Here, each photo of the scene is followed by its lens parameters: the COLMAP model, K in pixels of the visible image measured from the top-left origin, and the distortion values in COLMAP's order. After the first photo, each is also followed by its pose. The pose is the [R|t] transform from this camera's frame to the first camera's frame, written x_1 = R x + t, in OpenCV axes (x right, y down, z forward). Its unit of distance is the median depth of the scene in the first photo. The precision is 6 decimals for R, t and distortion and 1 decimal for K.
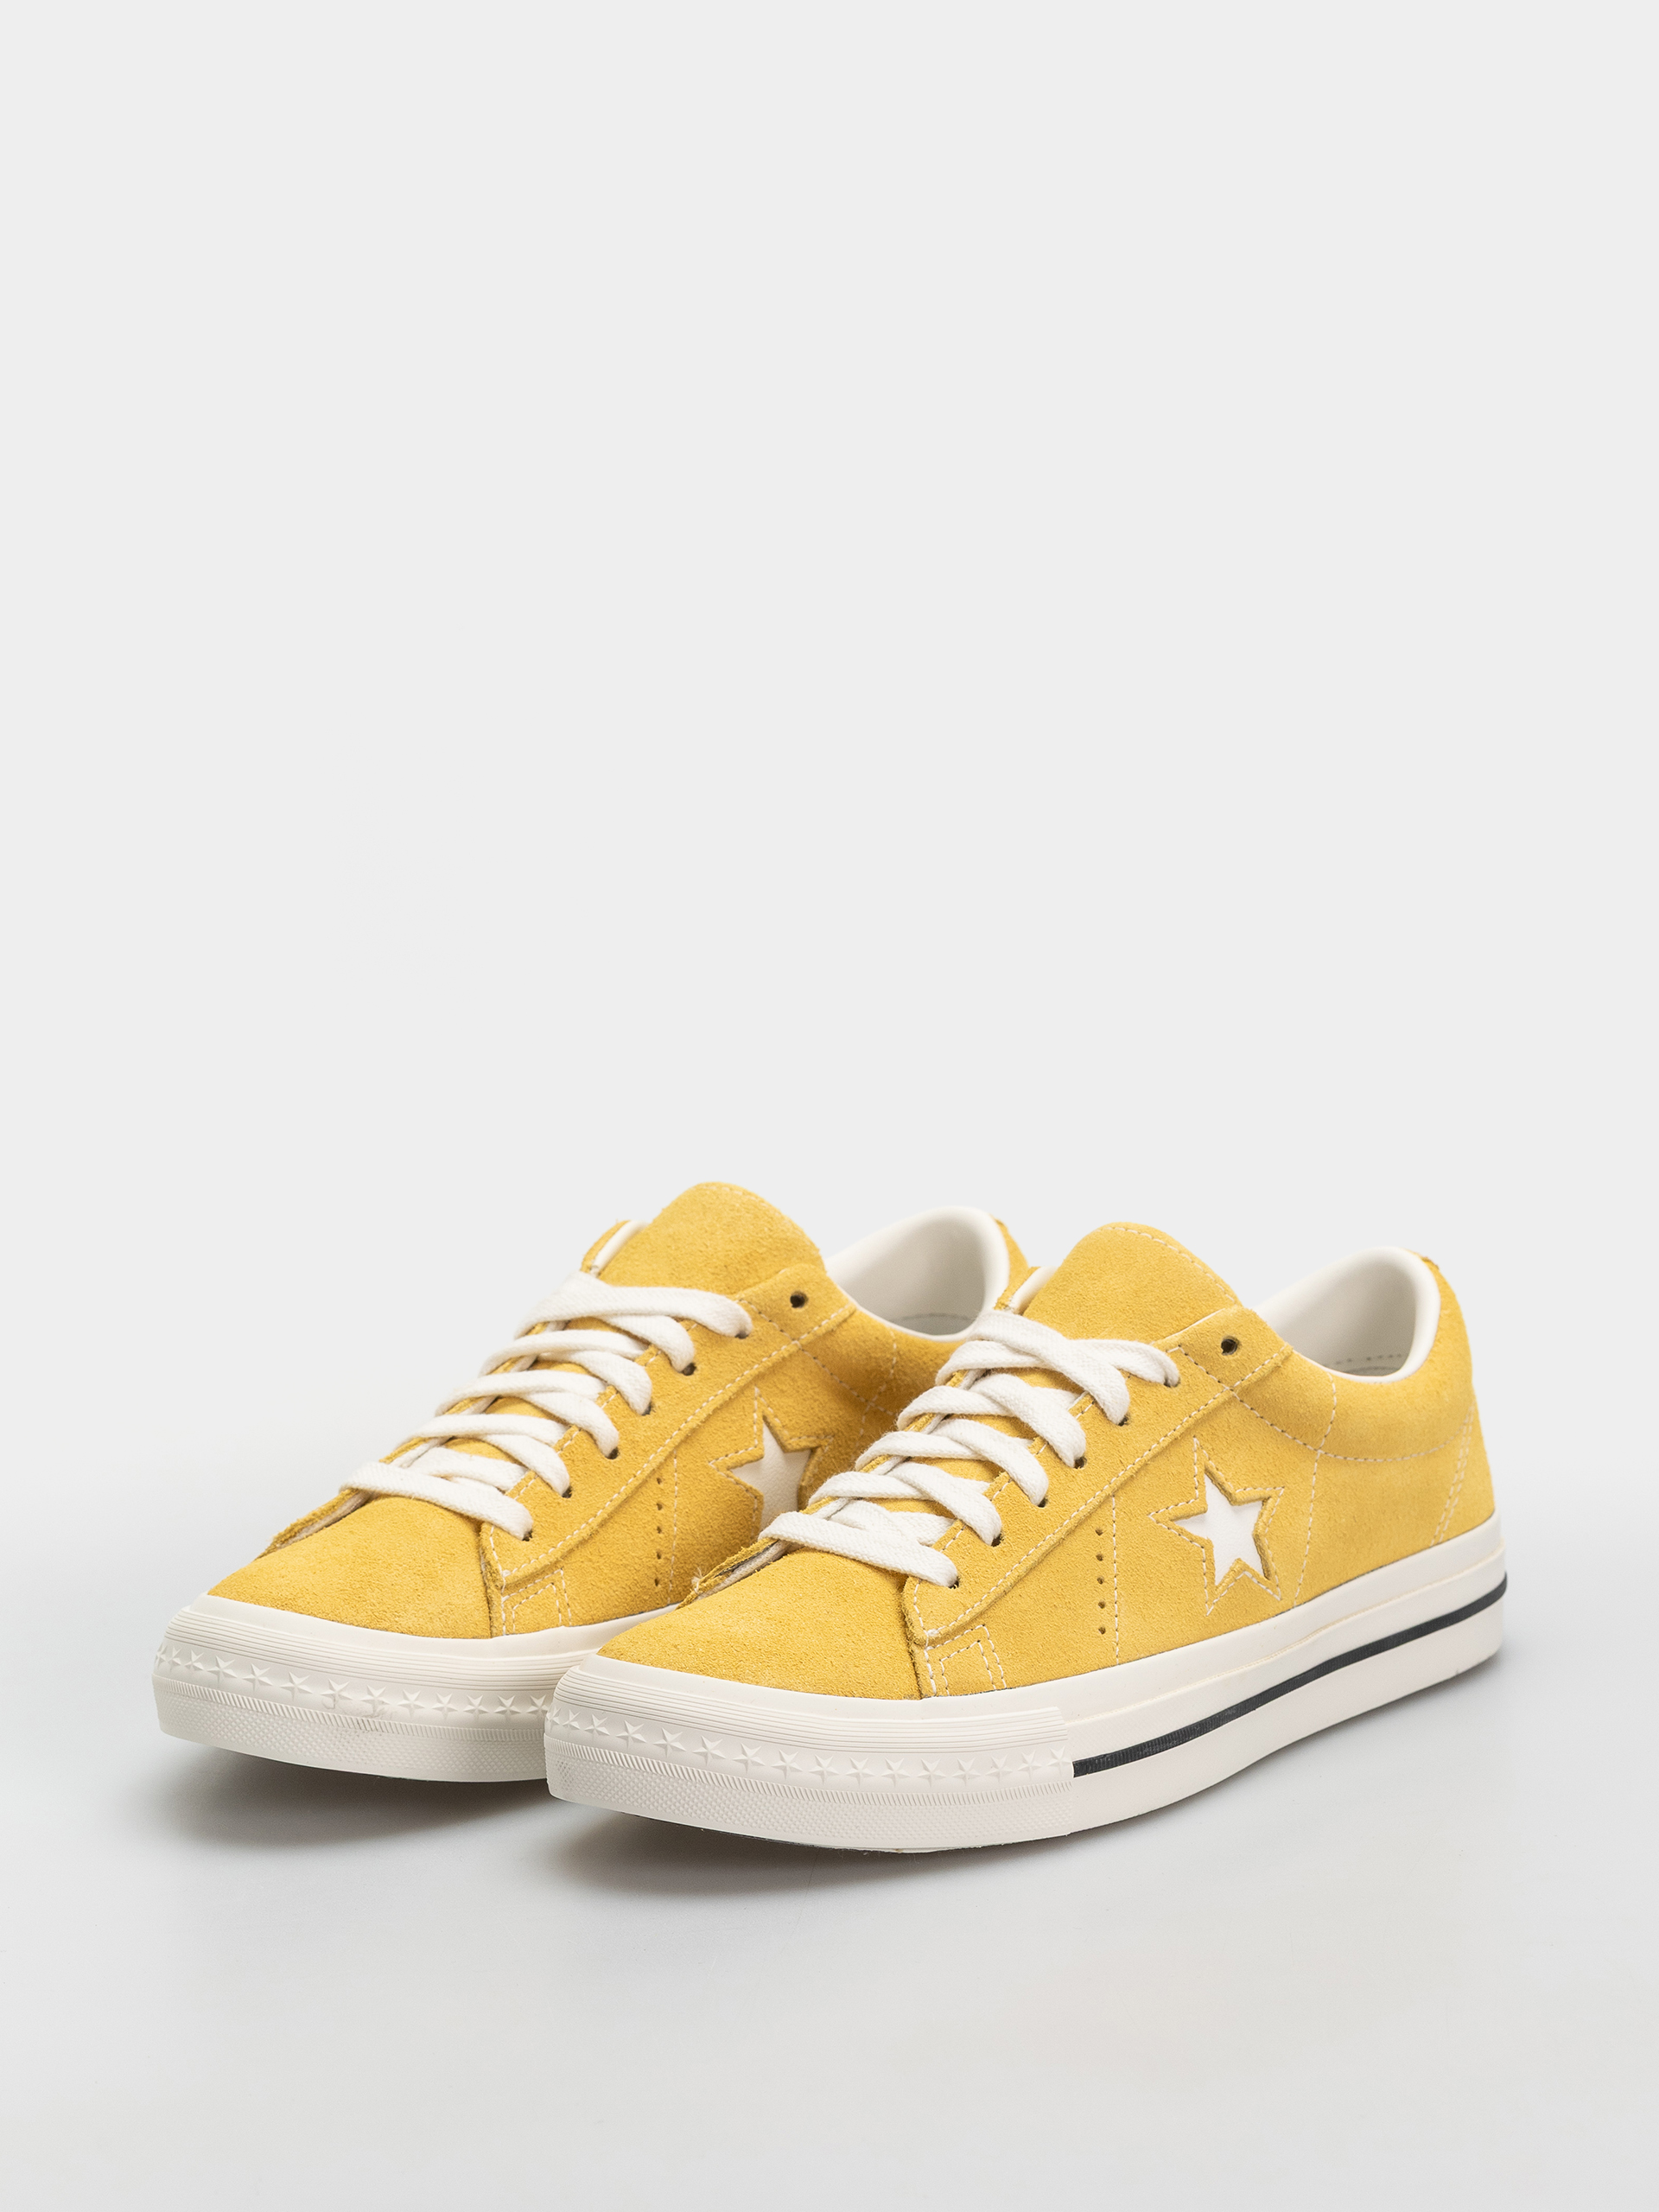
lens RADIAL K [[5331.1, 0, 829.5], [0, 5331.1, 1105.4], [0, 0, 1]] dist [-0.141154, 0.000000]
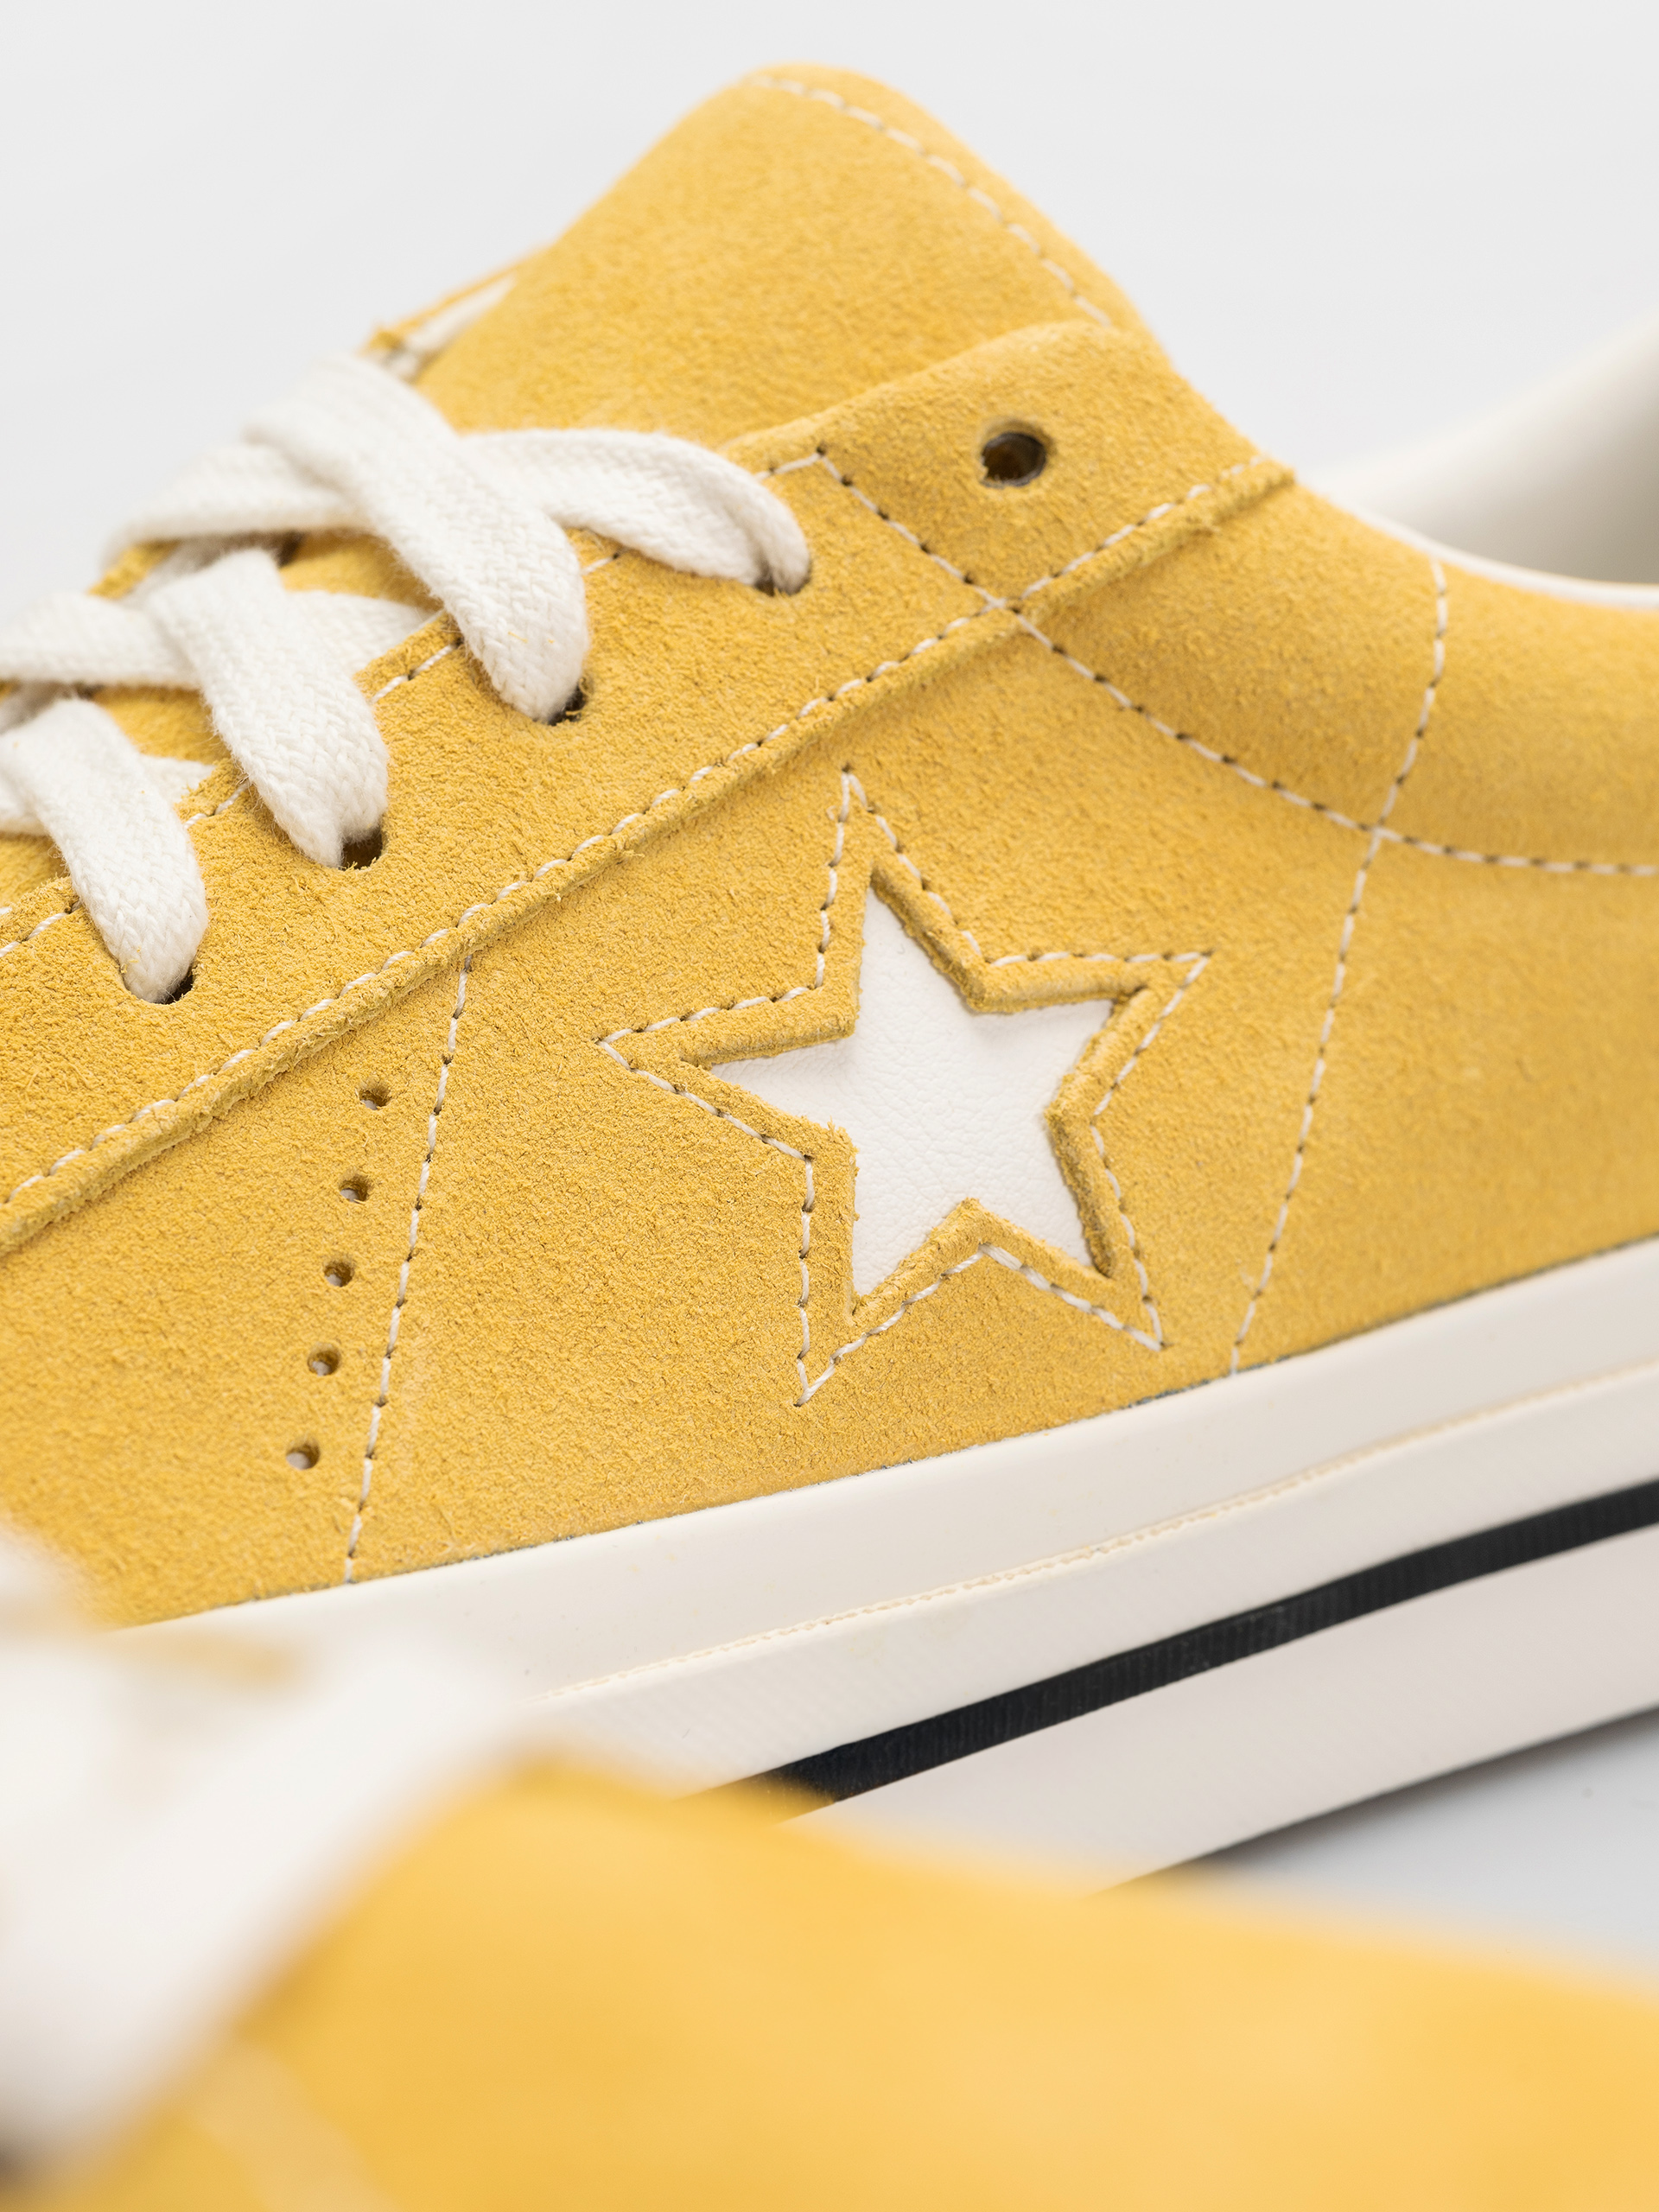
lens RADIAL K [[5331.1, 0, 829.0], [0, 5331.1, 1106.5], [0, 0, 1]] dist [-0.141154, 0.000000]
pose [[0.941791, 0.030641, -0.334799, 0.164184], [0.003068, 0.995013, 0.099696, 0.052046], [0.336184, -0.094920, 0.937001, 0.734213]]
